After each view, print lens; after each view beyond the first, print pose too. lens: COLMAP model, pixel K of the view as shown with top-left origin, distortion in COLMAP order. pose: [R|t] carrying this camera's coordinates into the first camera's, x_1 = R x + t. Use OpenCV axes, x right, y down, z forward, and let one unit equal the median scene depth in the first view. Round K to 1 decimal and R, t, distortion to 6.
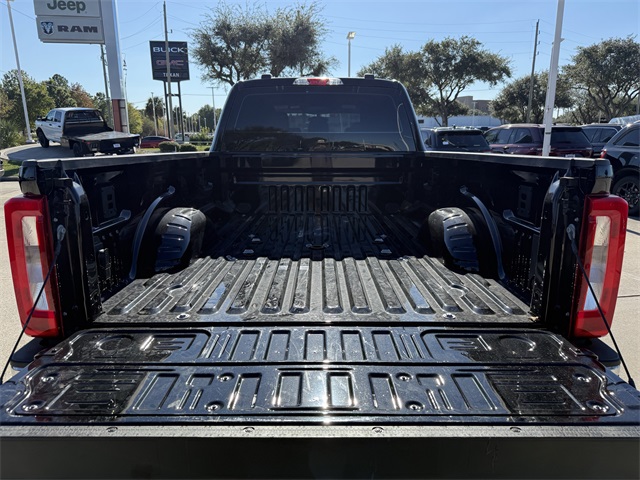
lens RADIAL K [[448.5, 0, 320.0], [0, 448.5, 240.0], [0, 0, 1]] dist [0.001763, -0.007719]
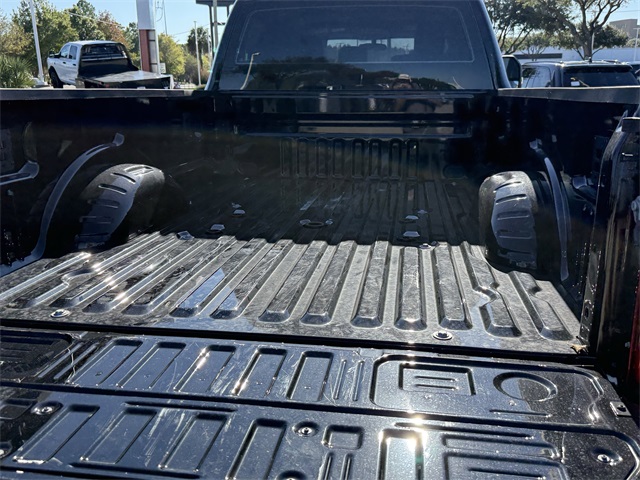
lens RADIAL K [[593.1, 0, 320.0], [0, 593.1, 240.0], [0, 0, 1]] dist [0.004427, -0.010029]
pose [[0.988639, 0.036859, -0.145721, 0.012629], [-0.031065, 0.998641, 0.041839, 0.000115], [0.147065, -0.036837, 0.988441, 0.007368]]
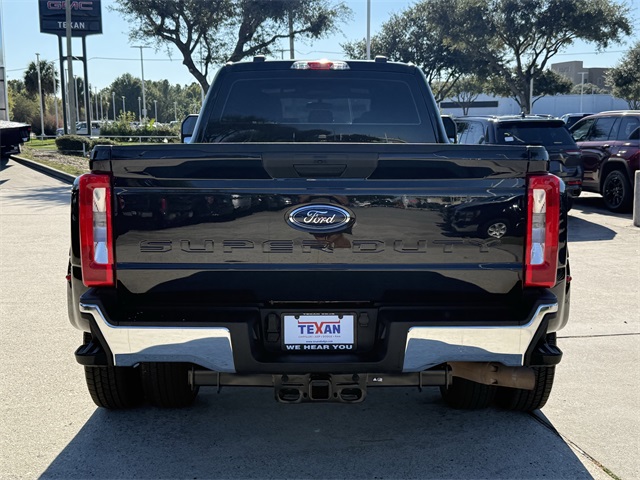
lens RADIAL K [[771.3, 0, 328.6], [0, 771.3, 242.5], [0, 0, 1]] dist [0.149711, -0.288131]
pose [[0.999937, 0.003339, 0.010711, -0.000437], [-0.002450, 0.996635, -0.081925, 0.013476], [-0.010948, 0.081894, 0.996581, -0.057993]]
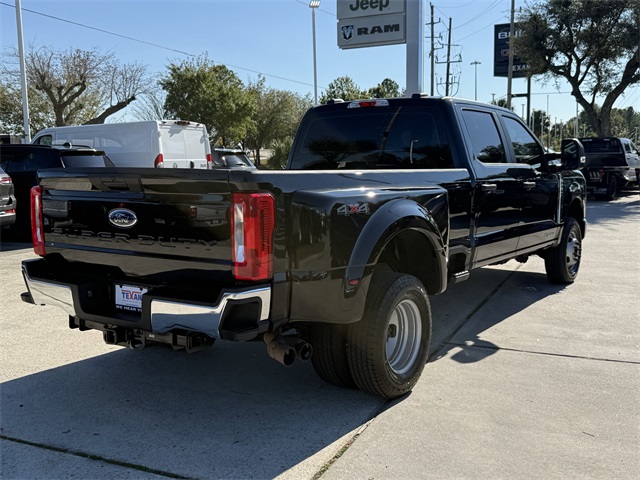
lens RADIAL K [[670.9, 0, 320.0], [0, 670.9, 240.0], [0, 0, 1]] dist [0.035199, -0.016720]
pose [[0.816590, 0.057291, -0.574367, 0.108593], [-0.113587, 0.991555, -0.062584, 0.009569], [0.565931, 0.116346, 0.816202, -0.040120]]
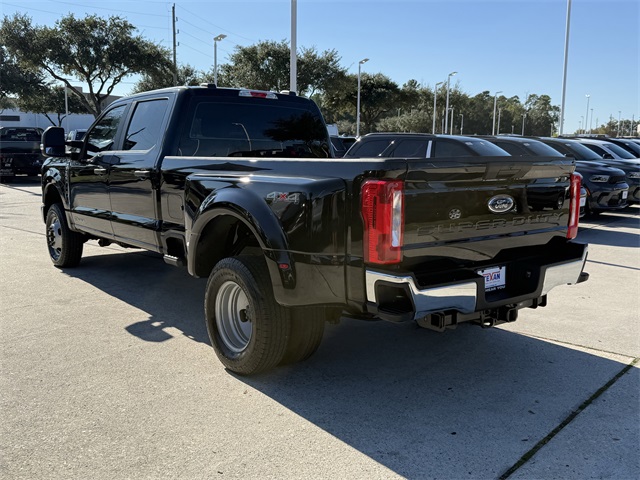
lens RADIAL K [[616.5, 0, 321.9], [0, 616.5, 230.5], [0, 0, 1]] dist [0.007524, 0.001063]
pose [[0.783239, -0.065634, 0.618247, -0.110908], [0.118215, 0.991993, -0.044452, 0.008211], [-0.610379, 0.107902, 0.784726, -0.032094]]
